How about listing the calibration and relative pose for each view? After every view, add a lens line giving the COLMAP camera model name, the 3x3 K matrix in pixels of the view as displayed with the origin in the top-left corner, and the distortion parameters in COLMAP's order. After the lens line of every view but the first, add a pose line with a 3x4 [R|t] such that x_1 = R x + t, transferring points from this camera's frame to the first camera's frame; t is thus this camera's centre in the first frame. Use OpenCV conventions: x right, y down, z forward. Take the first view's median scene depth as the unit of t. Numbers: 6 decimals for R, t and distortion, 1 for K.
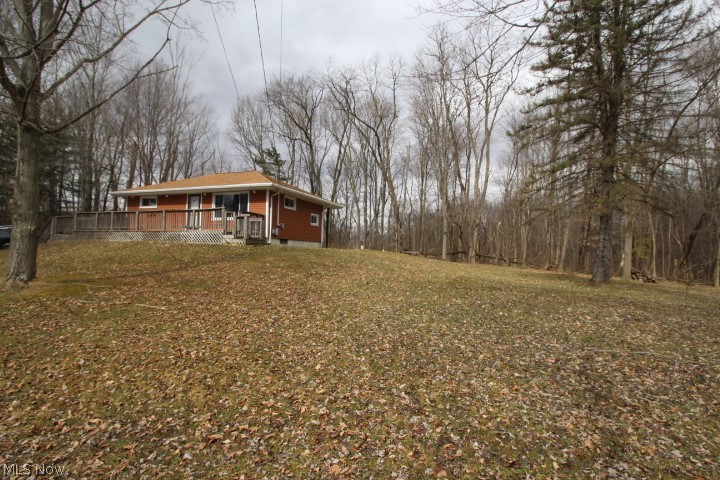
lens RADIAL K [[357.7, 0, 360.0], [0, 357.7, 240.0], [0, 0, 1]] dist [0.000547, -0.012875]
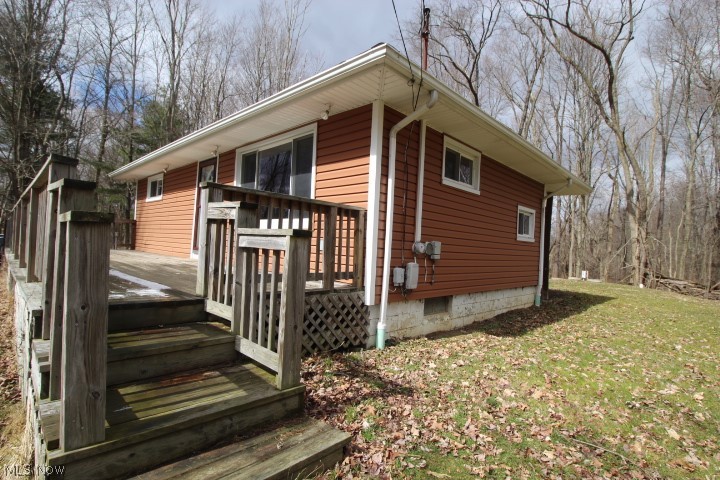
lens RADIAL K [[357.7, 0, 360.0], [0, 357.7, 240.0], [0, 0, 1]] dist [0.000547, -0.012875]
pose [[0.920093, 0.014061, -0.391448, -0.161119], [-0.014283, 0.999895, 0.002345, -0.046580], [0.391440, 0.003434, 0.920197, 0.721491]]
